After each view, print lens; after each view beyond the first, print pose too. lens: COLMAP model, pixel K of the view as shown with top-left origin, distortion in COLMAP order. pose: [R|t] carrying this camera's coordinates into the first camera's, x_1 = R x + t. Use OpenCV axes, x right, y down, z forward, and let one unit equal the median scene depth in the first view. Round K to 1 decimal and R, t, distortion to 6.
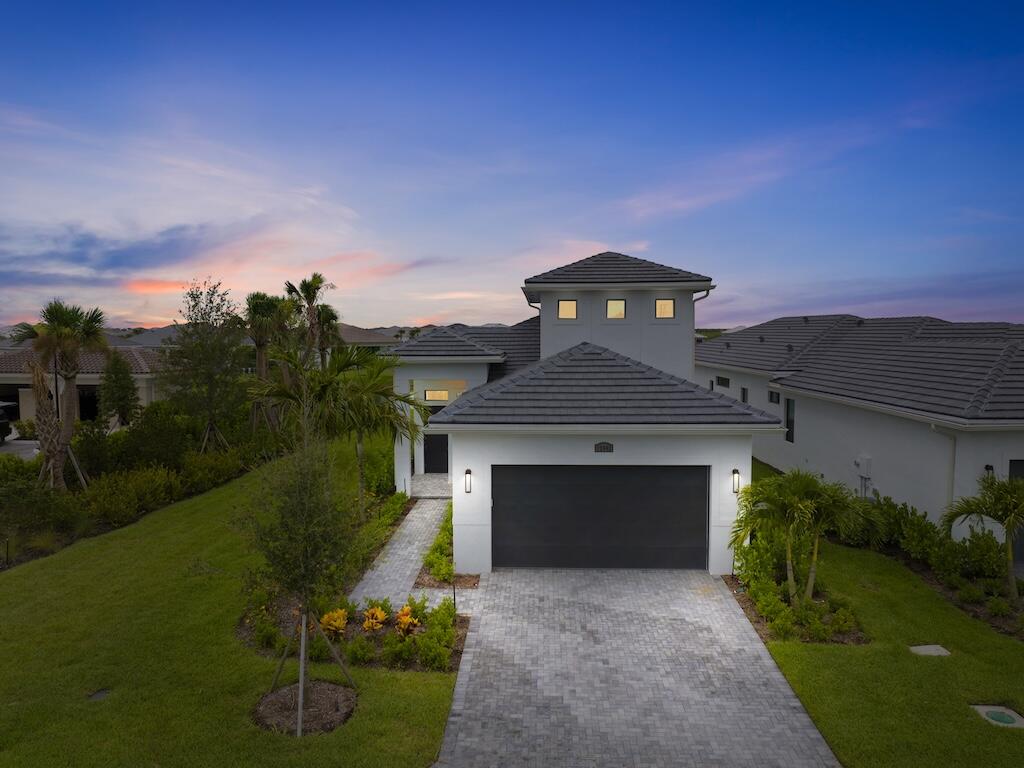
lens RADIAL K [[723.8, 0, 512.0], [0, 723.8, 384.0], [0, 0, 1]] dist [-0.045991, 0.009382]
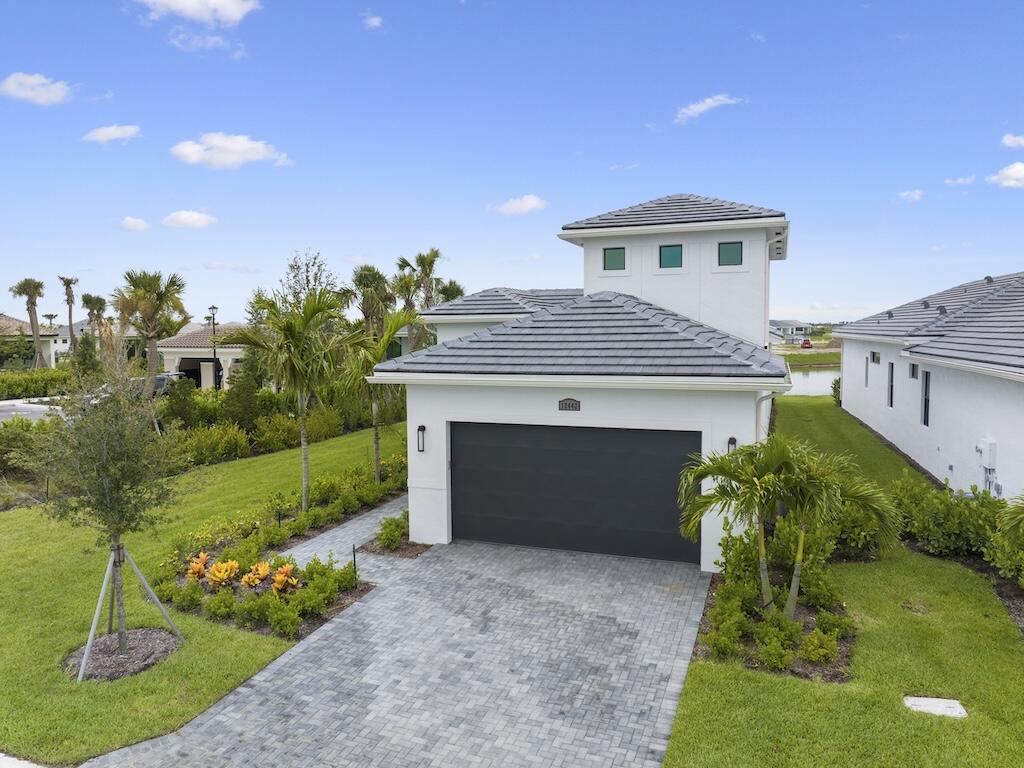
lens RADIAL K [[719.8, 0, 508.9], [0, 719.8, 386.3], [0, 0, 1]] dist [-0.040994, 0.002388]
pose [[0.949319, 0.019996, -0.313678, 0.338905], [-0.017239, 0.999785, 0.011560, 0.061872], [0.313842, -0.005567, 0.949459, 0.206193]]
